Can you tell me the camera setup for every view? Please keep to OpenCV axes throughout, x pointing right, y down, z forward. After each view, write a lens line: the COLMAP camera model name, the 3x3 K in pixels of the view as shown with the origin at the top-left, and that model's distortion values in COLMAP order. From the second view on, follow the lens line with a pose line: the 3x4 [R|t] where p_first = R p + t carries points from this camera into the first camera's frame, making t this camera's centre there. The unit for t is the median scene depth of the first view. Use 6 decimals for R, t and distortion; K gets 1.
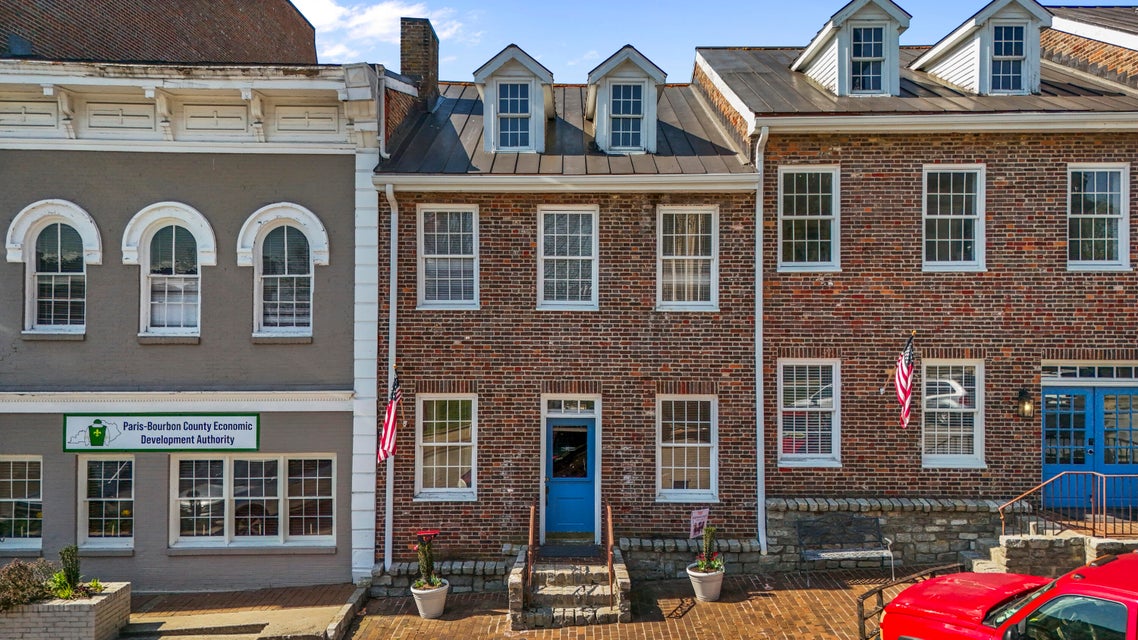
lens RADIAL K [[834.4, 0, 570.9], [0, 834.4, 317.3], [0, 0, 1]] dist [0.087270, -0.085760]
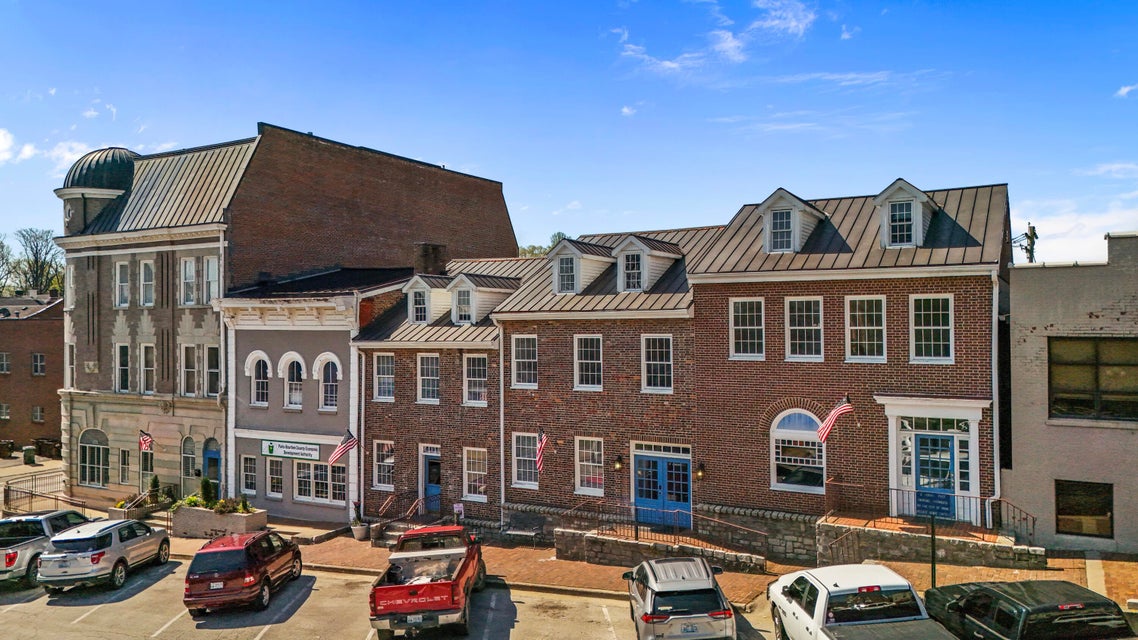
lens RADIAL K [[839.6, 0, 572.2], [0, 839.6, 313.6], [0, 0, 1]] dist [0.109435, -0.154964]
pose [[0.869603, -0.013500, -0.493566, 1.356630], [0.009771, 0.999901, -0.010134, -0.208986], [0.493654, 0.003990, 0.869649, -0.658683]]
